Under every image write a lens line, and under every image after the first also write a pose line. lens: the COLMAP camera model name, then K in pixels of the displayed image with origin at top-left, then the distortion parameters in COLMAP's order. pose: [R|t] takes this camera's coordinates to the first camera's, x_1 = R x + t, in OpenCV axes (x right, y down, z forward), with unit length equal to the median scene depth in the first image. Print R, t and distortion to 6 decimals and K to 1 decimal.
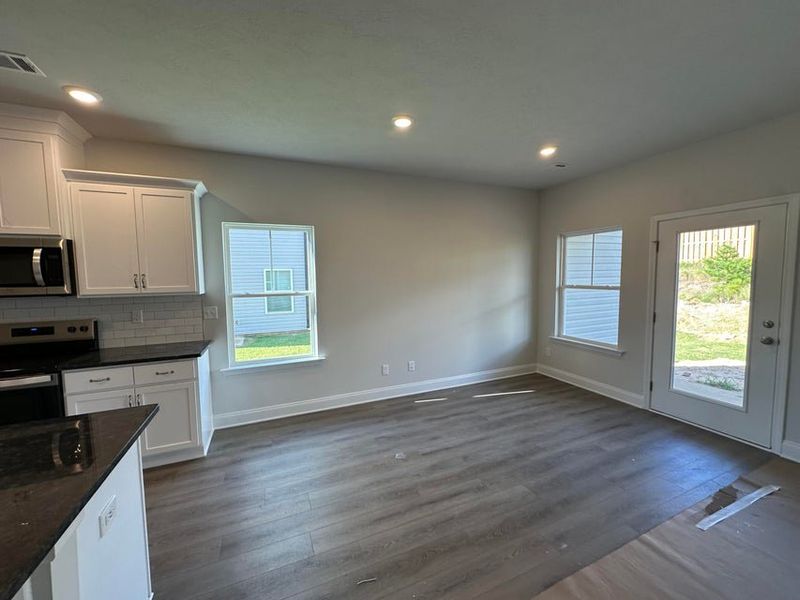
lens RADIAL K [[320.8, 0, 403.0], [0, 320.8, 298.4], [0, 0, 1]] dist [-0.003600, 0.000839]
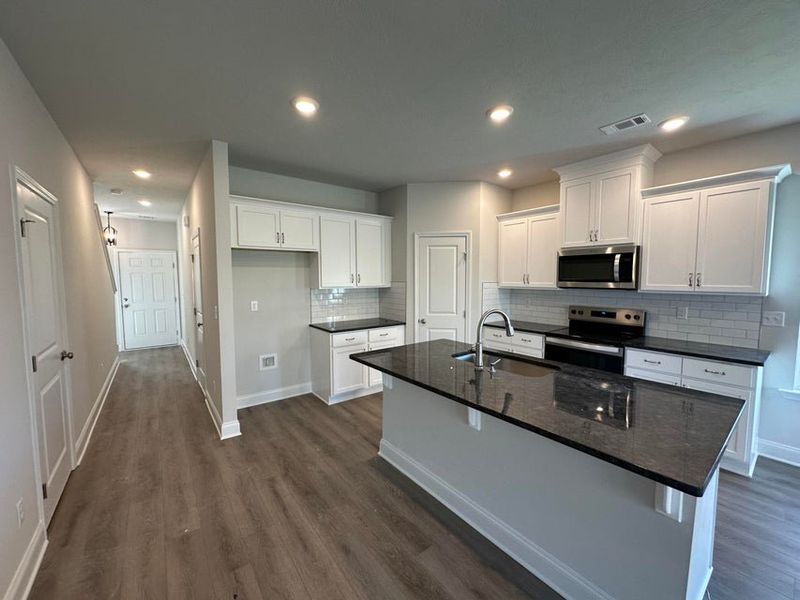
lens RADIAL K [[320.8, 0, 396.2], [0, 320.8, 298.8], [0, 0, 1]] dist [-0.003600, 0.000839]
pose [[0.244104, 0.080653, -0.966389, -0.038605], [-0.070004, 0.995401, 0.065391, 0.008273], [0.967219, 0.051689, 0.248628, -0.211601]]
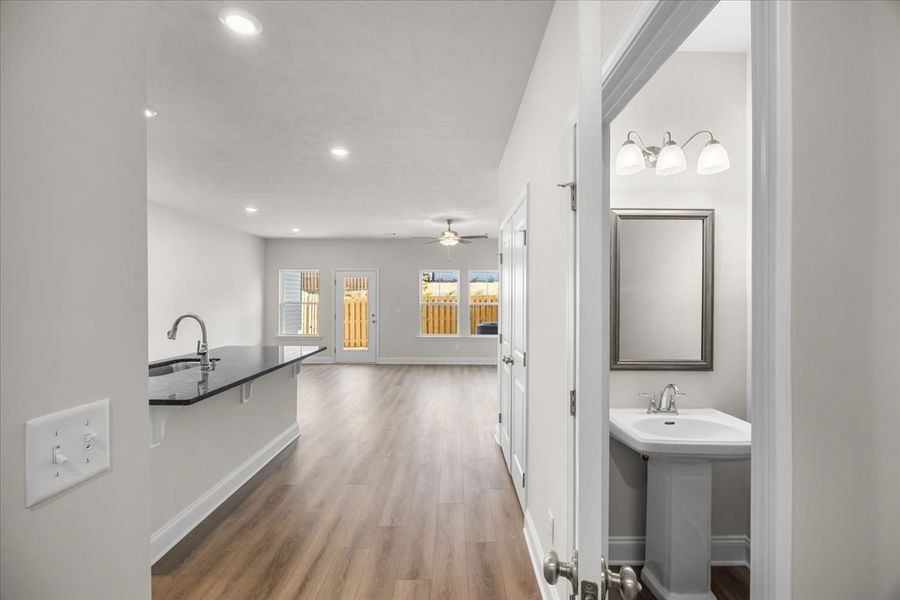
lens RADIAL K [[420.8, 0, 450.6], [0, 420.8, 299.1], [0, 0, 1]] dist [-0.004798, -0.000658]
pose [[0.406325, 0.007977, 0.913694, -2.100851], [0.069118, 0.996829, -0.039440, 0.160937], [-0.911111, 0.079178, 0.404485, -1.170364]]
